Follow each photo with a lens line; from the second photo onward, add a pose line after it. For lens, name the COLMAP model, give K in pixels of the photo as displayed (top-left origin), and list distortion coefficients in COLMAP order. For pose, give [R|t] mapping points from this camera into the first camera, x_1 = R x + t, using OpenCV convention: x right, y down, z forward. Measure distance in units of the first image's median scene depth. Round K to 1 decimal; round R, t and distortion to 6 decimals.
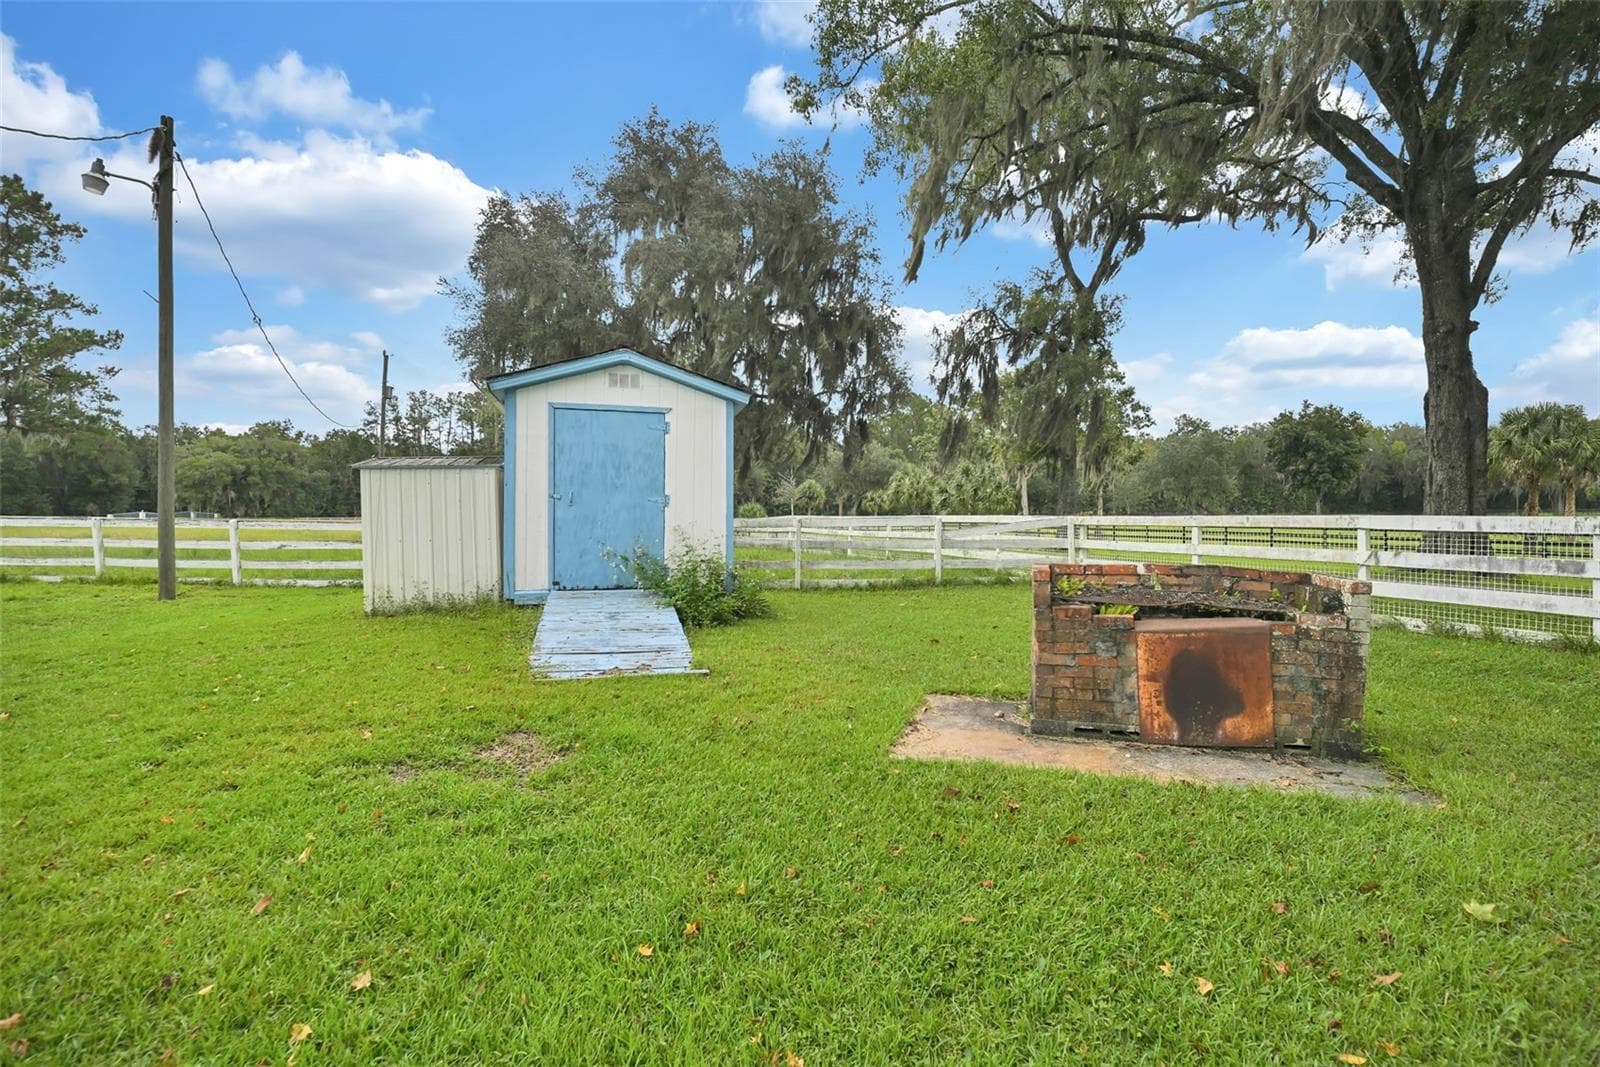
lens RADIAL K [[731.2, 0, 804.3], [0, 731.2, 528.9], [0, 0, 1]] dist [-0.013614, 0.000489]
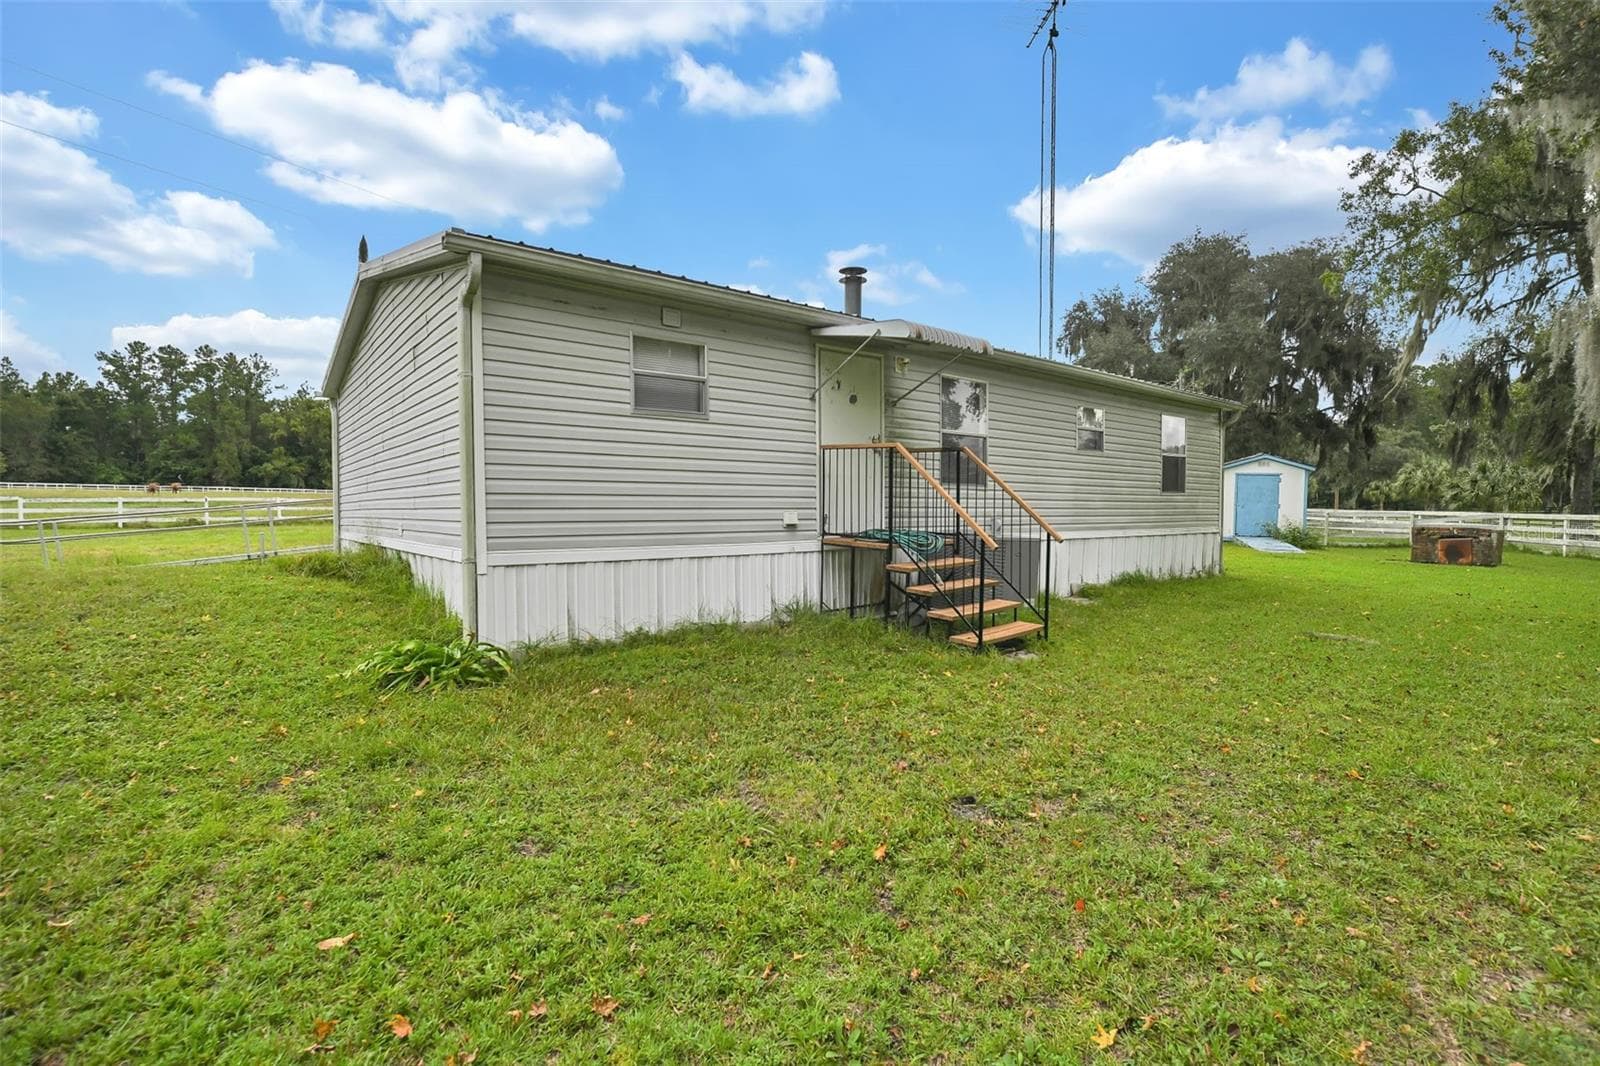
lens RADIAL K [[731.2, 0, 804.3], [0, 731.2, 528.4], [0, 0, 1]] dist [-0.013614, 0.000489]
pose [[0.837952, 0.027015, -0.545074, -0.050007], [-0.016357, 0.999569, 0.024395, 0.002243], [0.545498, -0.011526, 0.838033, -0.610729]]
